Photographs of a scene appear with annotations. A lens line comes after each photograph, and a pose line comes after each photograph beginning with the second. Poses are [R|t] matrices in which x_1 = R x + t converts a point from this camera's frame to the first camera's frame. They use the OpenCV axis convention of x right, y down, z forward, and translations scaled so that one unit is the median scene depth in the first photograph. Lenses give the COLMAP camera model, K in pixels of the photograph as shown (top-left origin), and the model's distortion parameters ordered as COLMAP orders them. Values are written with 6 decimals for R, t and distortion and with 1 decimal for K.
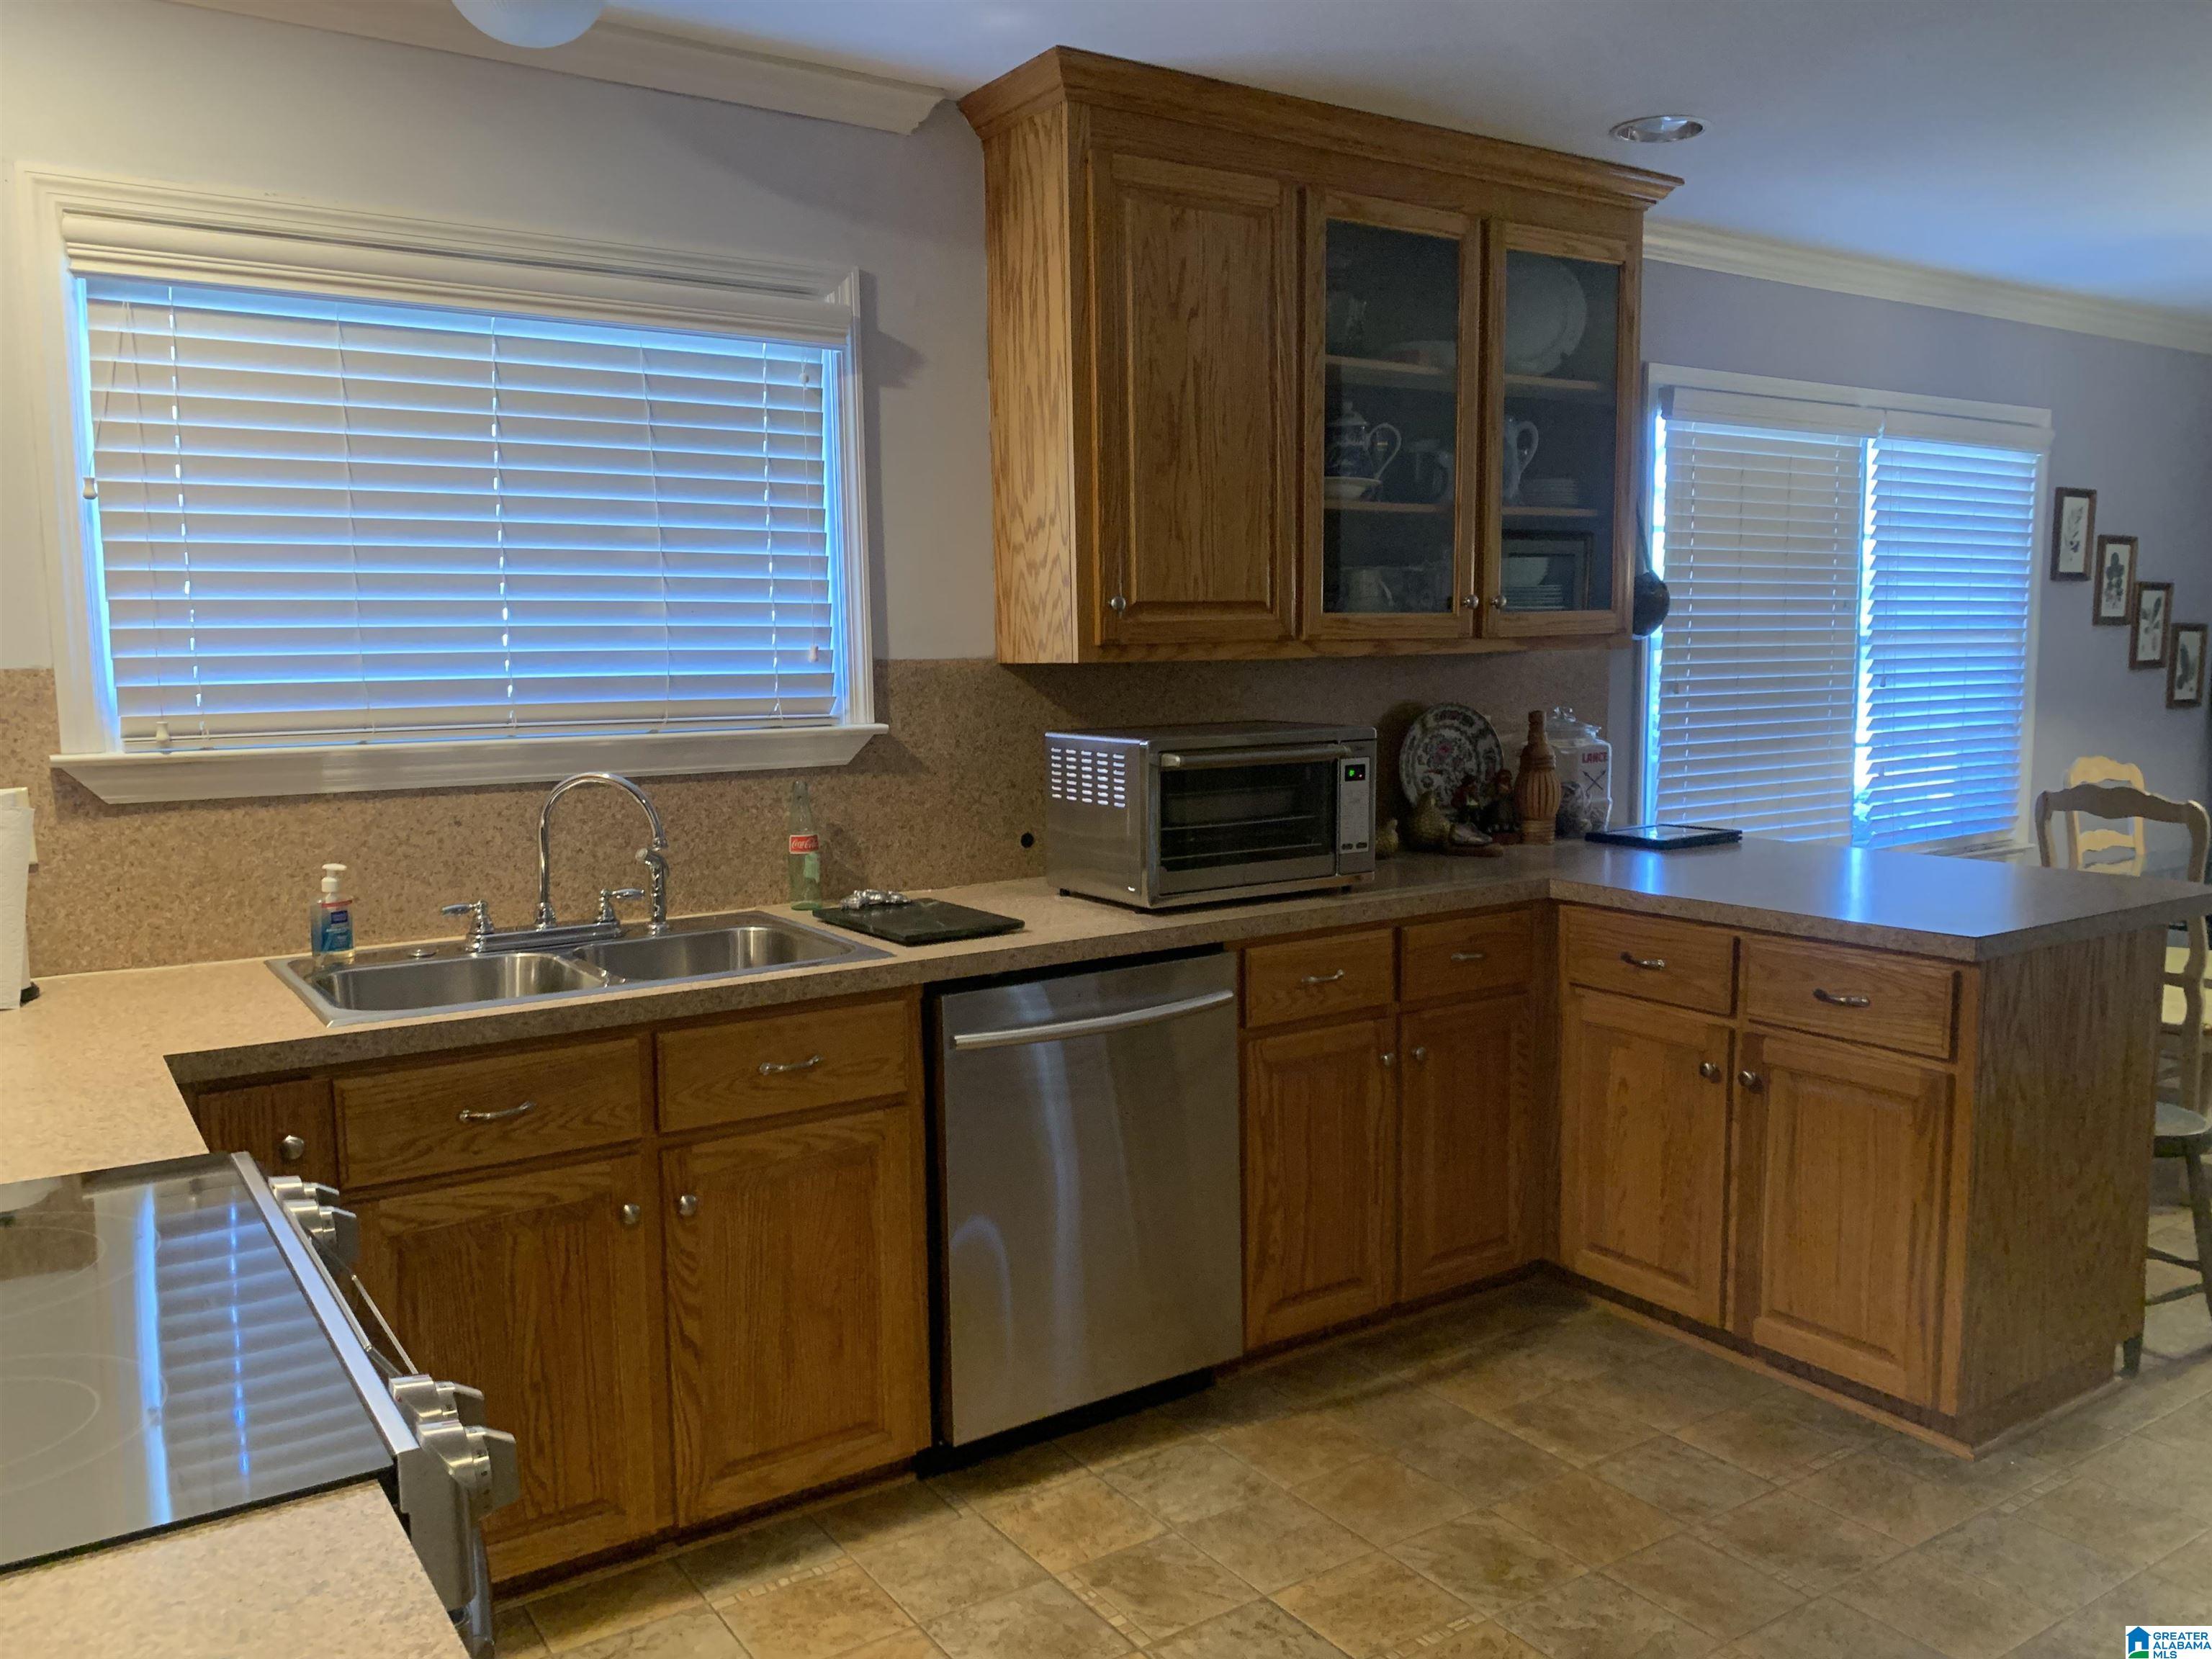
lens RADIAL K [[1671.0, 0, 1103.4], [0, 1671.0, 852.0], [0, 0, 1]] dist [0.094268, -0.155532]
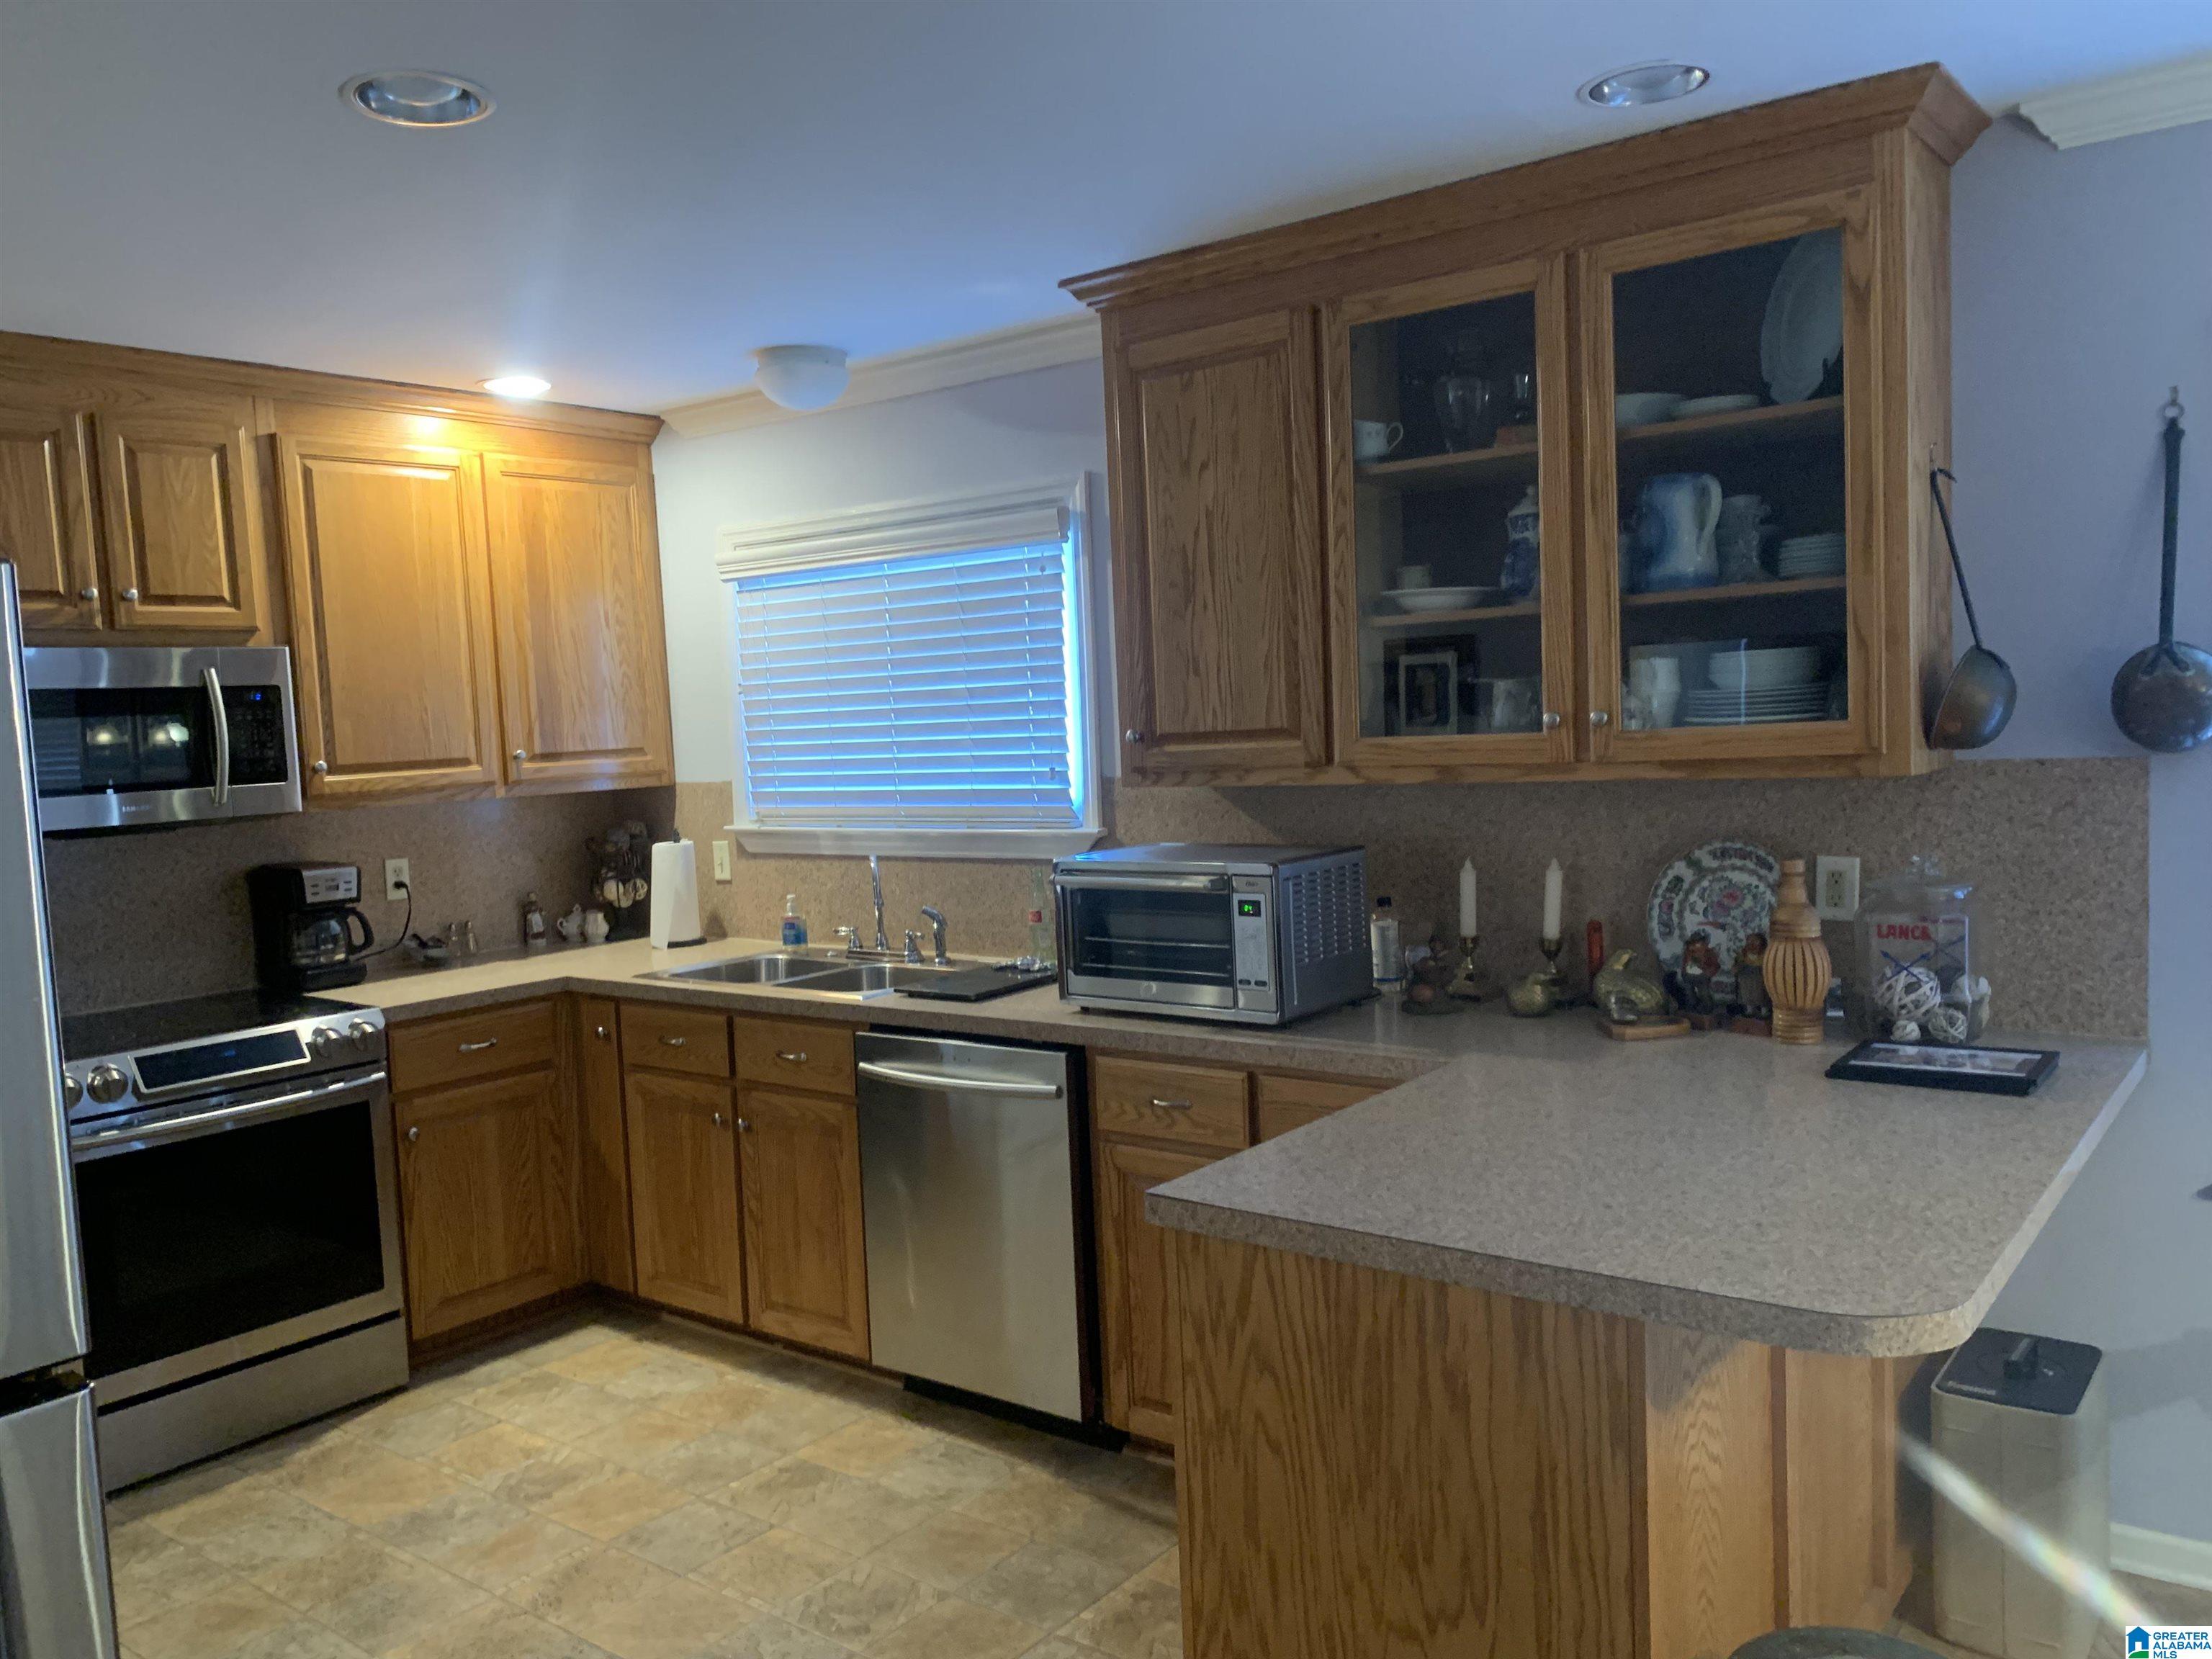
lens RADIAL K [[1678.0, 0, 1105.5], [0, 1678.0, 845.1], [0, 0, 1]] dist [0.070430, -0.086749]
pose [[0.320174, 0.071719, -0.944640, 1.082111], [-0.076806, 0.995813, 0.049572, -0.130834], [0.944240, 0.056682, 0.324342, 0.620870]]
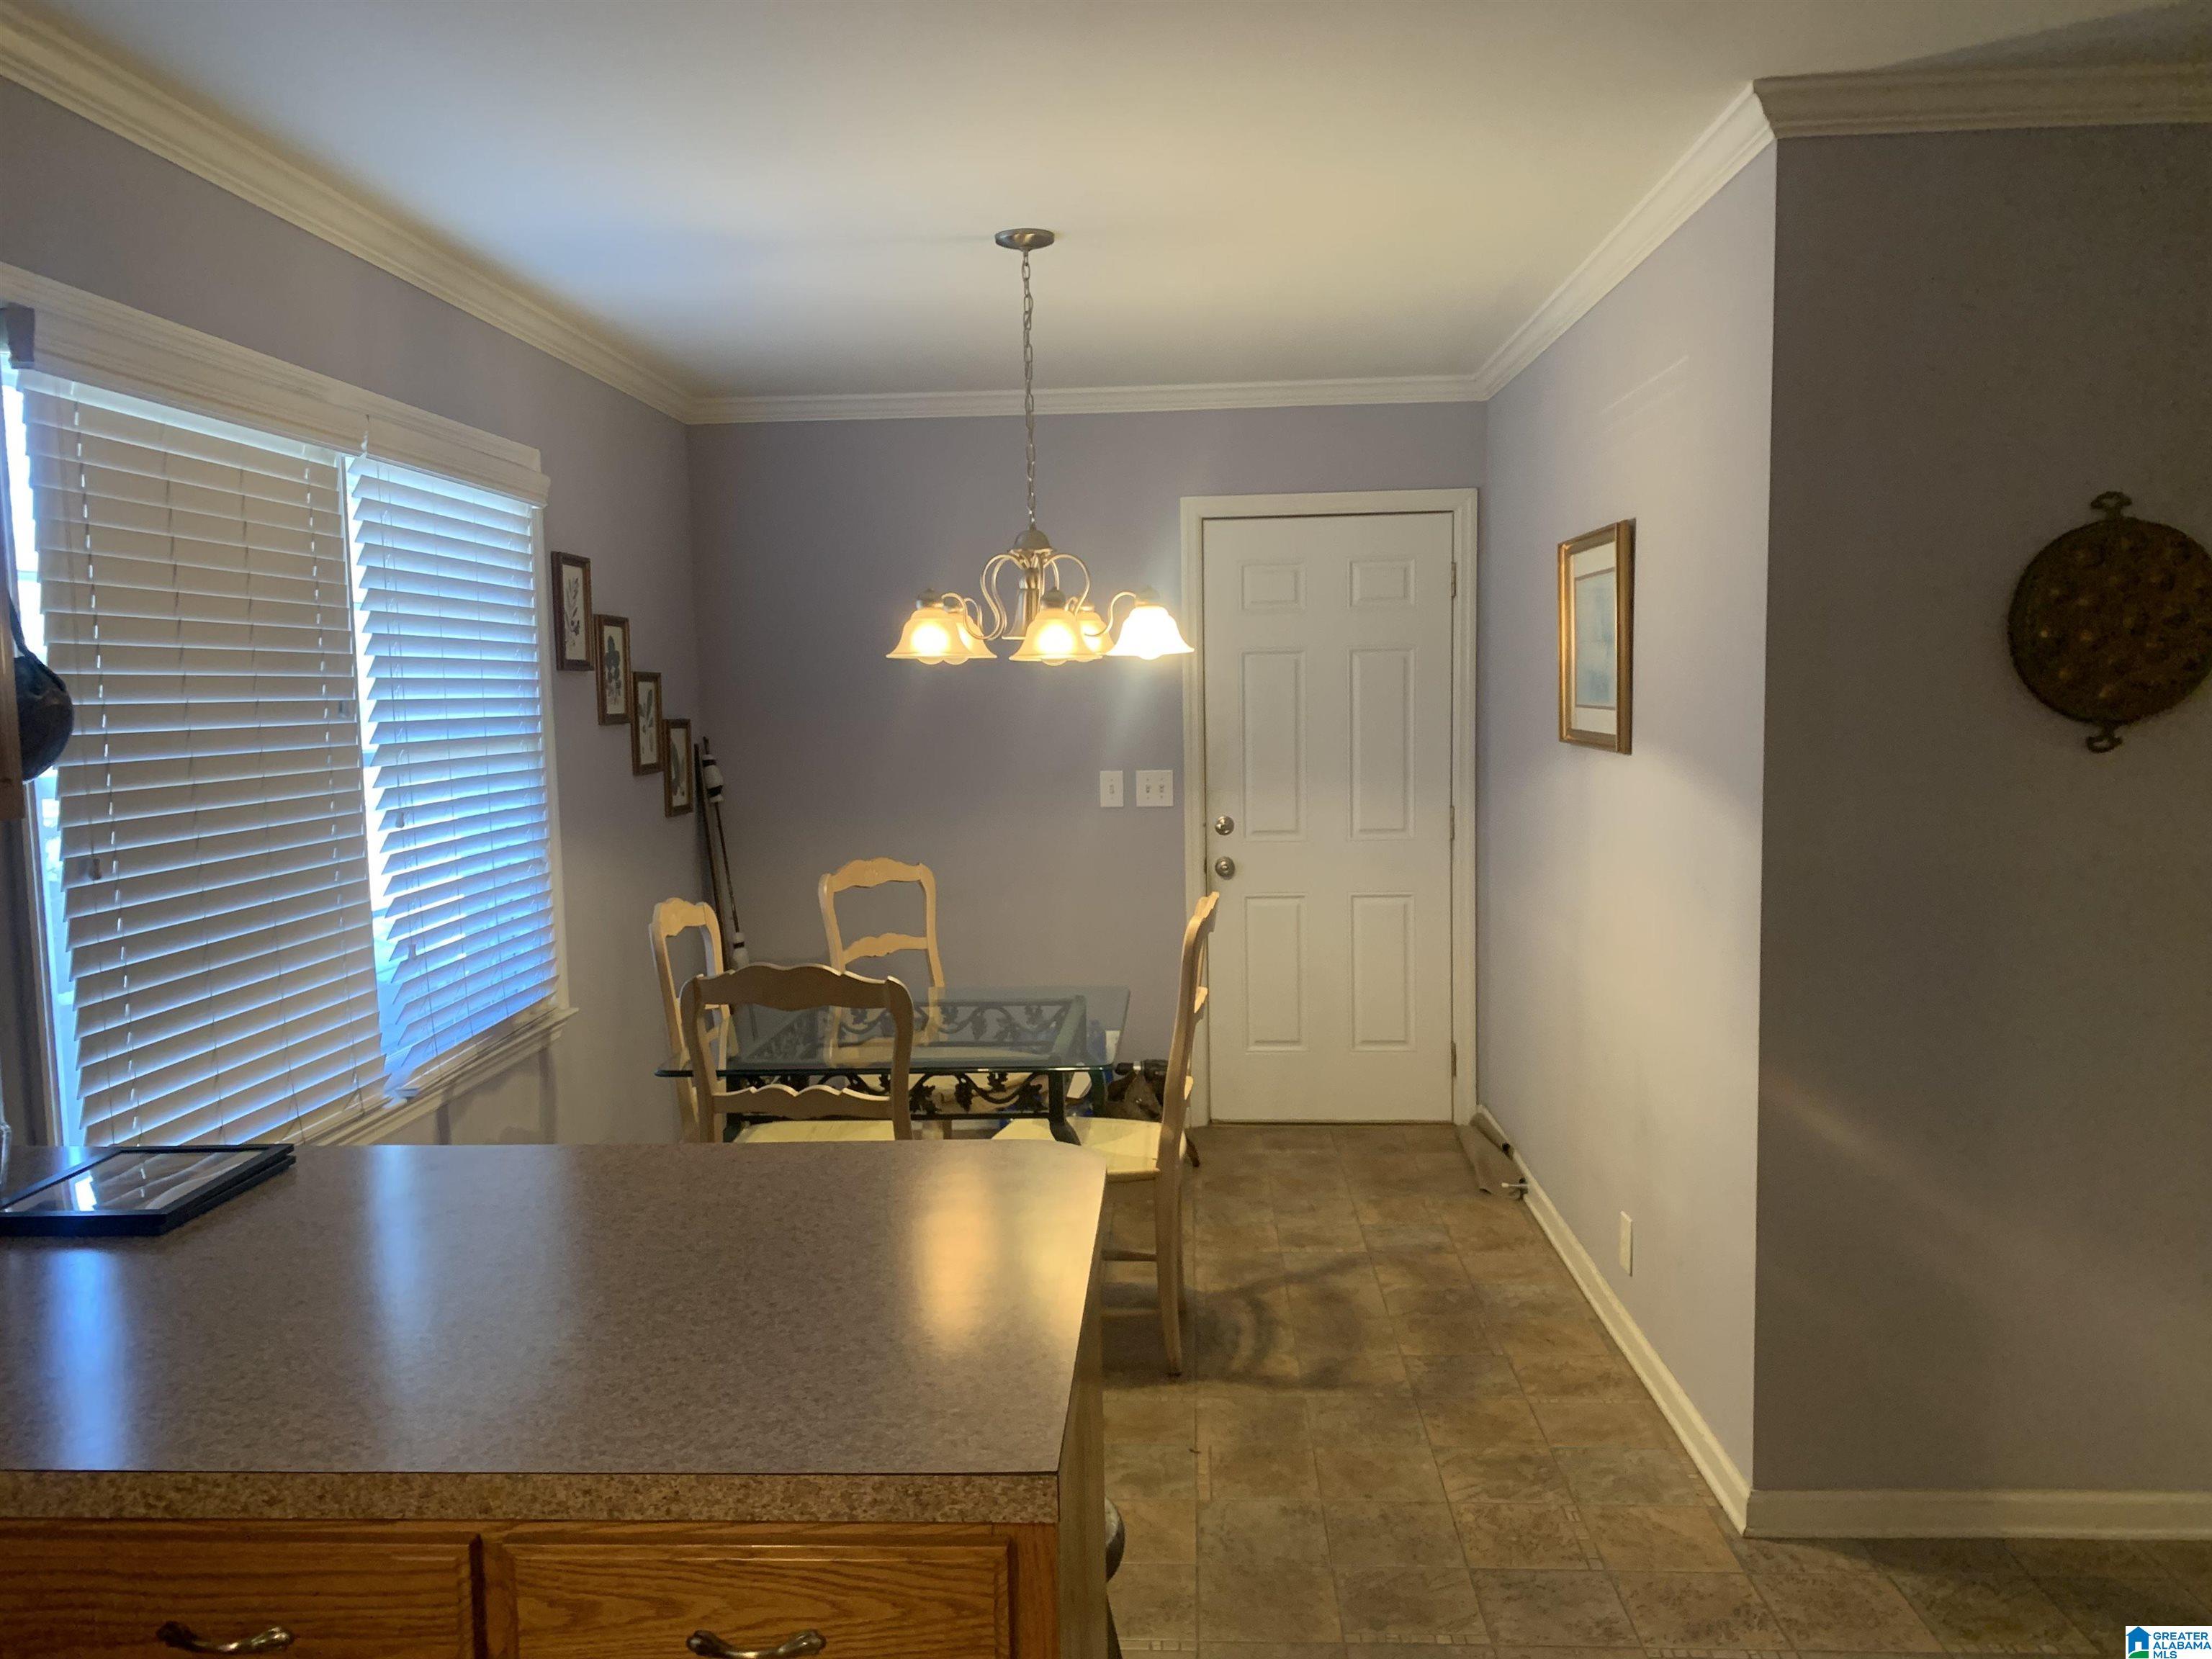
lens RADIAL K [[1684.9, 0, 1102.0], [0, 1684.9, 846.3], [0, 0, 1]] dist [0.039540, -0.057834]
pose [[0.596745, -0.076533, 0.798772, 0.143501], [0.112209, 0.993619, 0.011373, -0.108154], [-0.794546, 0.082843, 0.601526, 0.606058]]
